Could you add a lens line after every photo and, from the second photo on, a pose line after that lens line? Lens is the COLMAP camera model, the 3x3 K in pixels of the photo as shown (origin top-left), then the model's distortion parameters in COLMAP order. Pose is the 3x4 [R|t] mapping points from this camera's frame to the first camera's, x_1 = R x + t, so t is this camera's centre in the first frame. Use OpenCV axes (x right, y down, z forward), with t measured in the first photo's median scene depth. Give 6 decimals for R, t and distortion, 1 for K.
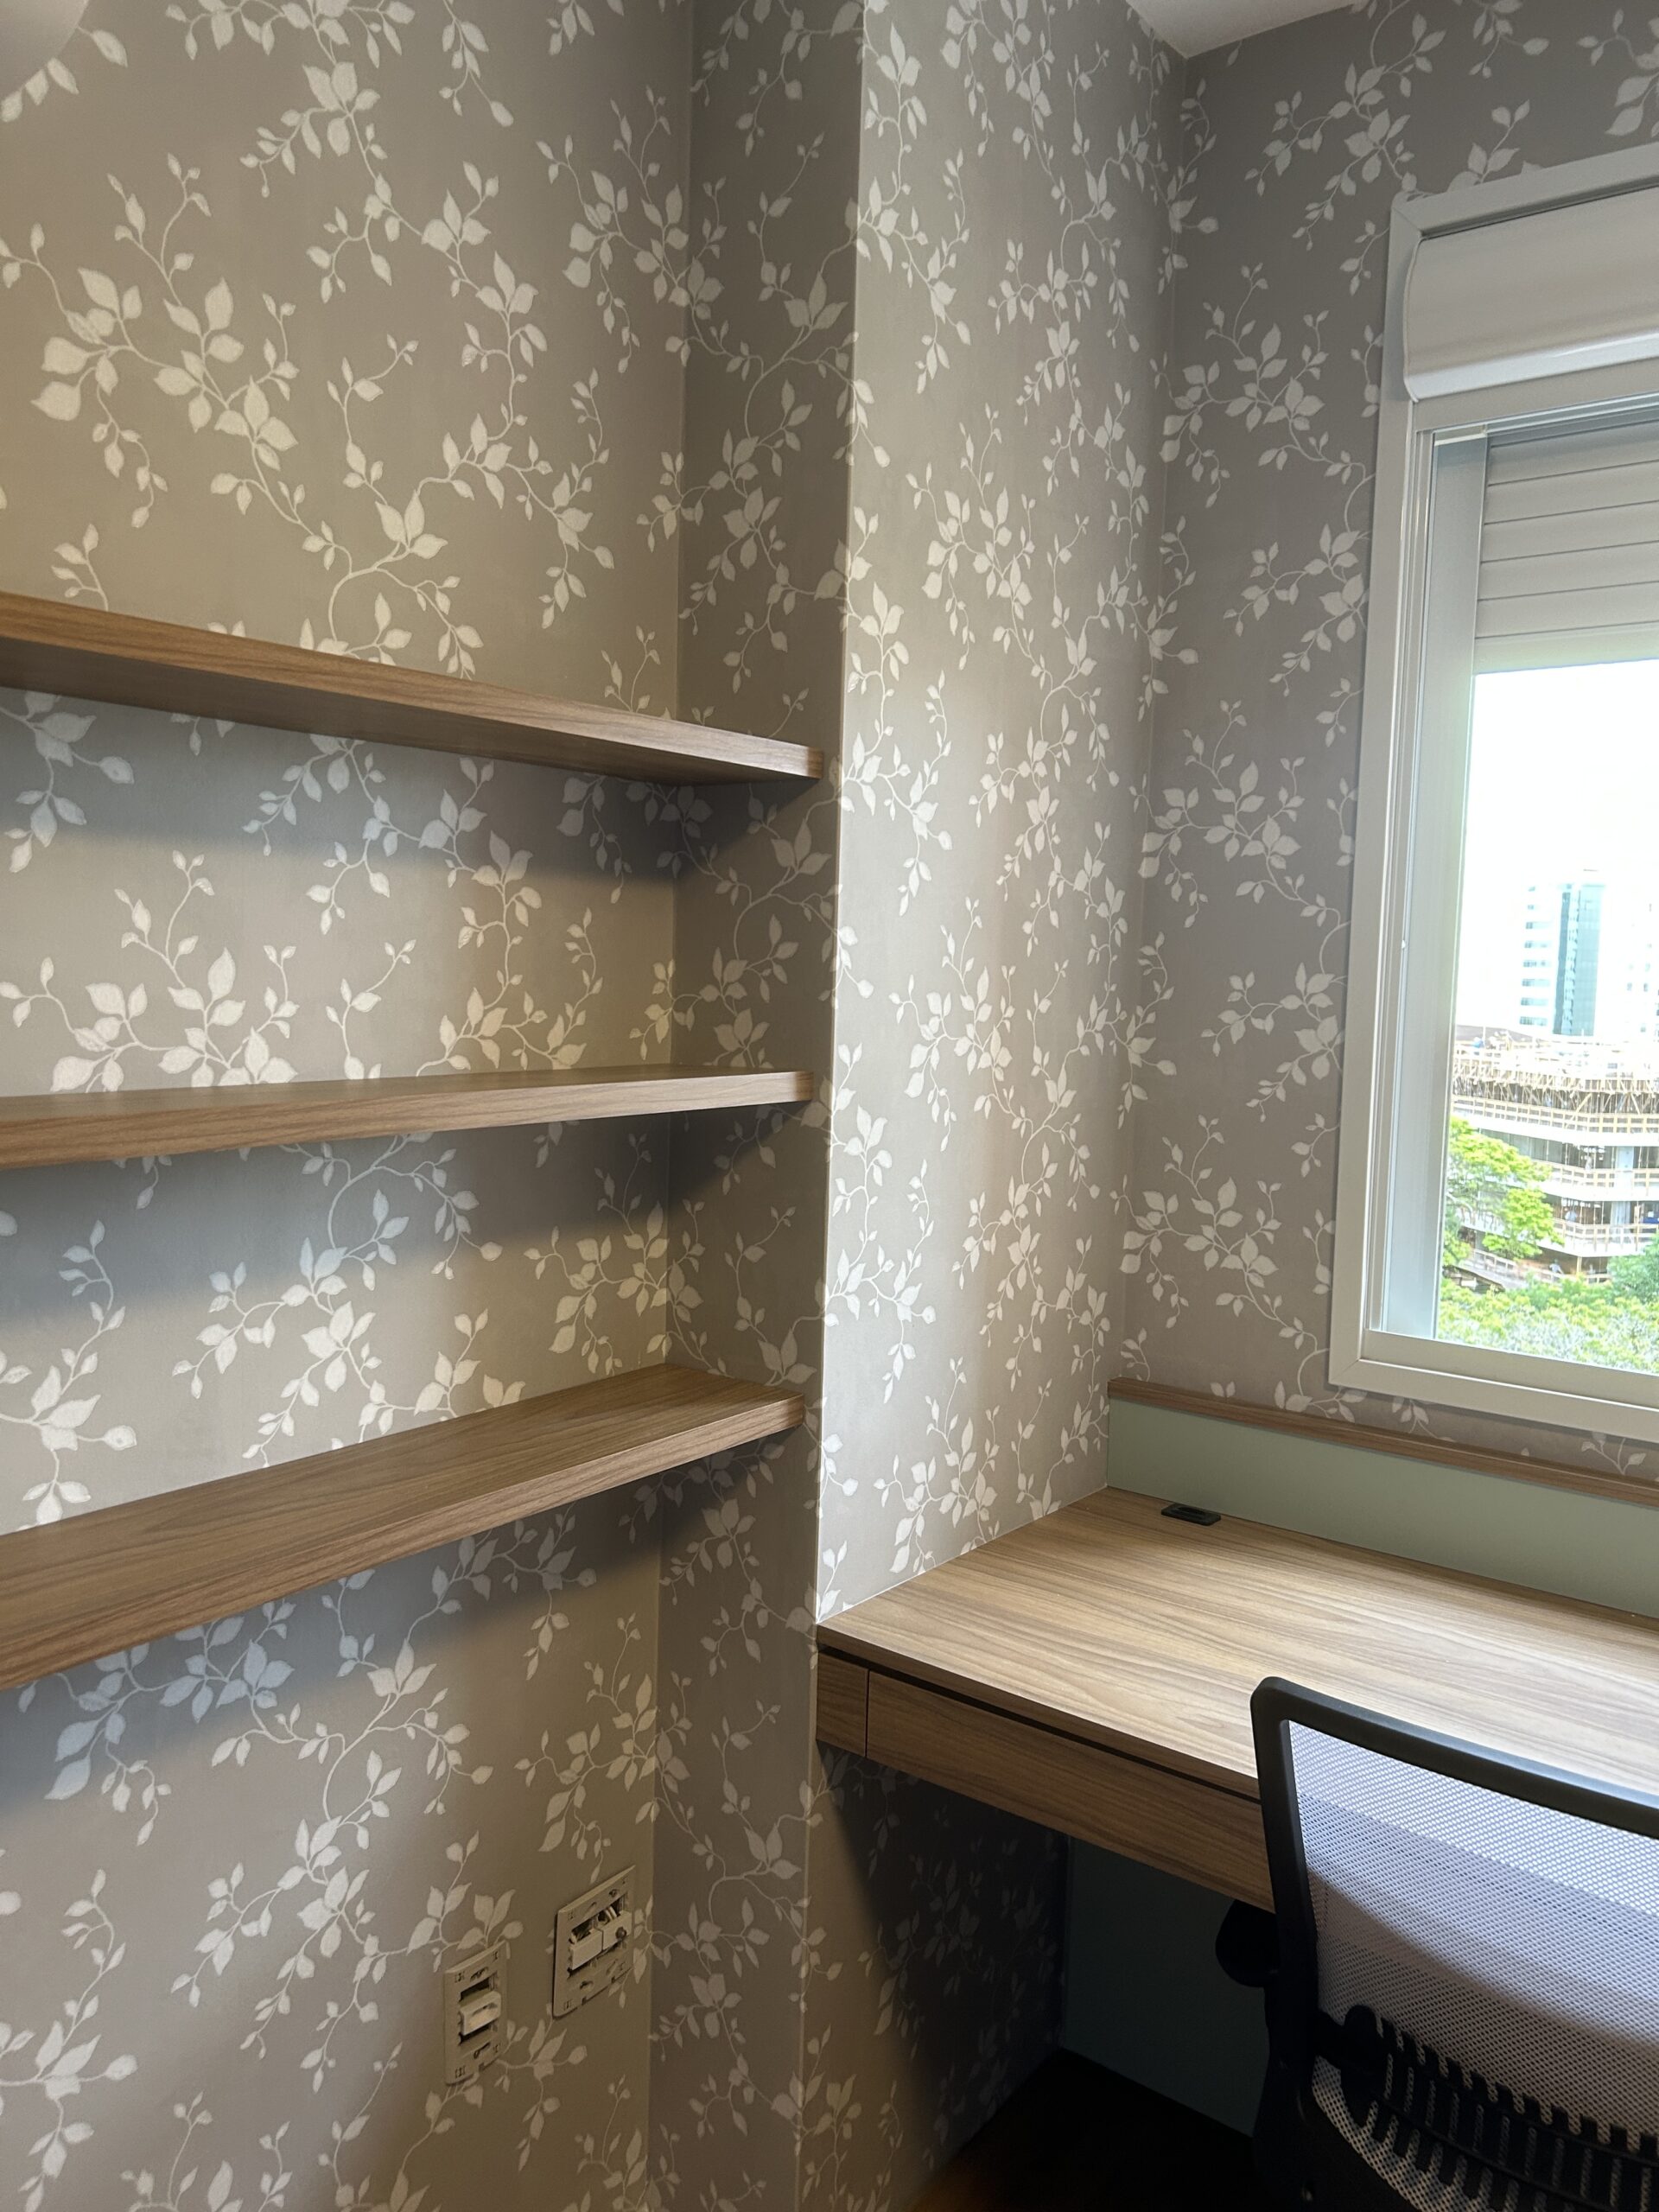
lens RADIAL K [[1675.2, 0, 824.8], [0, 1675.2, 1098.0], [0, 0, 1]] dist [0.056194, -0.070227]
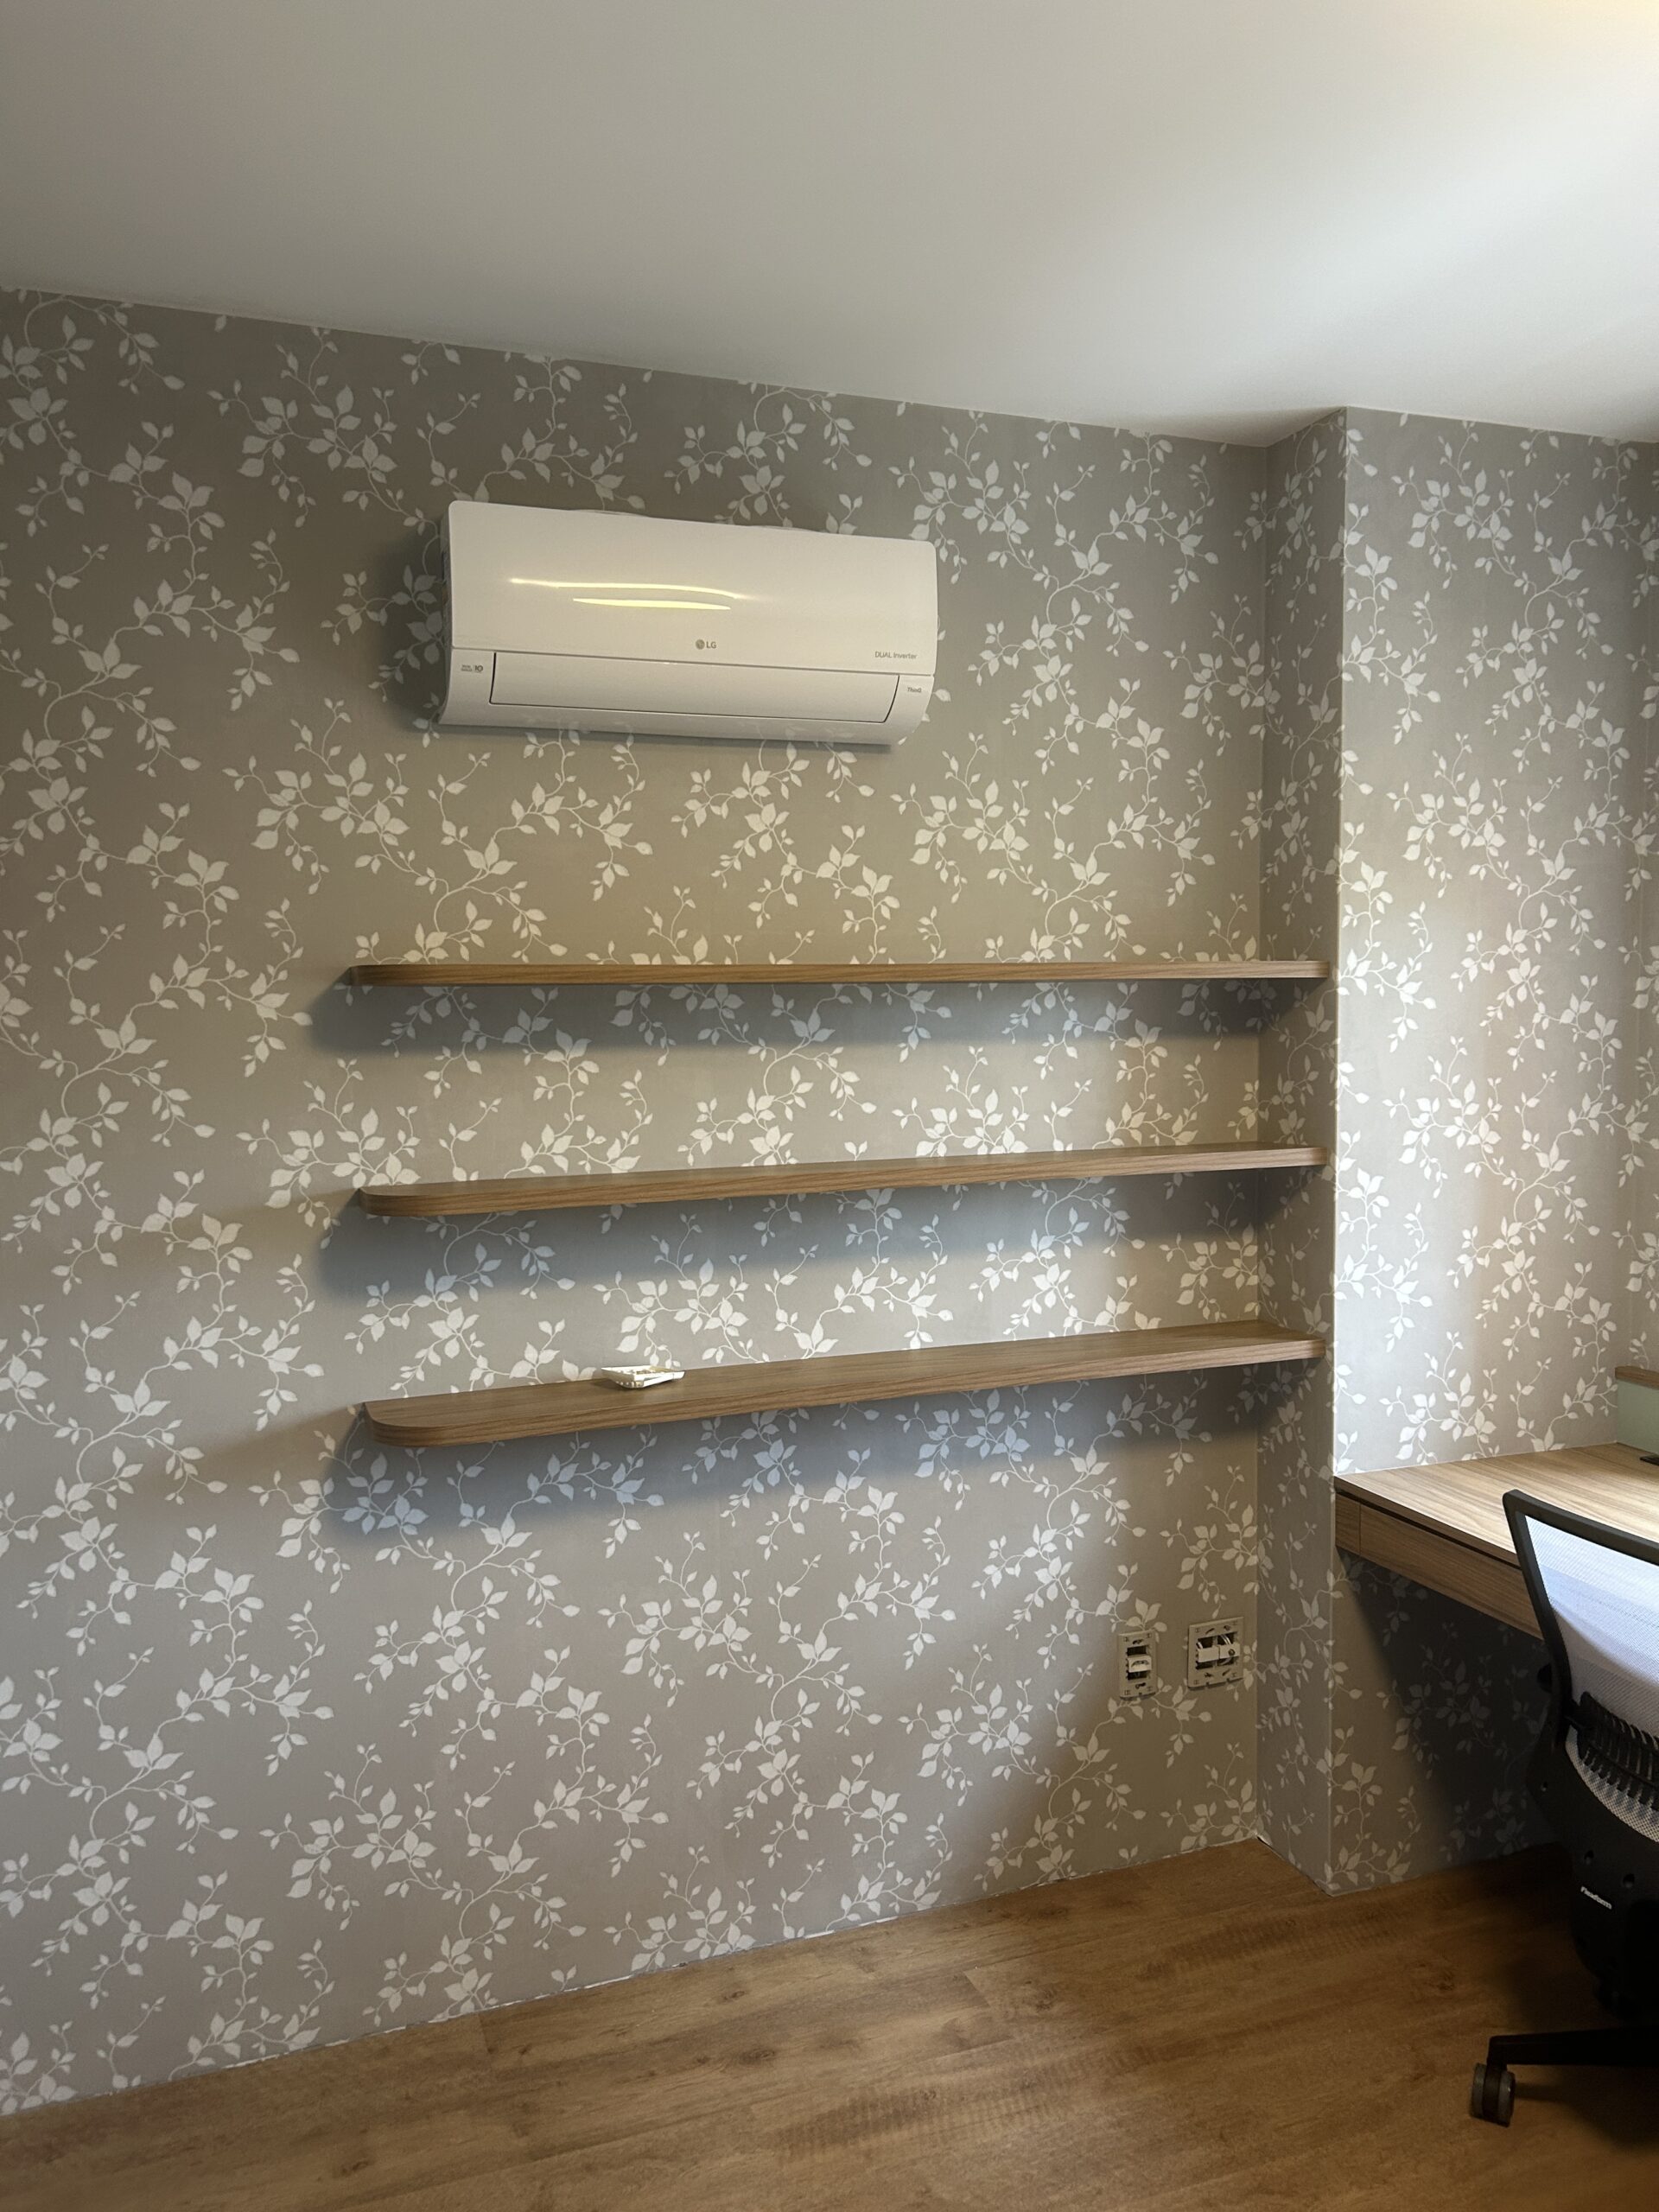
lens RADIAL K [[1682.4, 0, 780.3], [0, 1682.4, 1100.1], [0, 0, 1]] dist [0.060283, -0.068894]
pose [[0.837006, -0.005795, -0.547163, 0.476638], [-0.009320, 0.999648, -0.024845, -0.016517], [0.547114, 0.025895, 0.836658, -0.755191]]
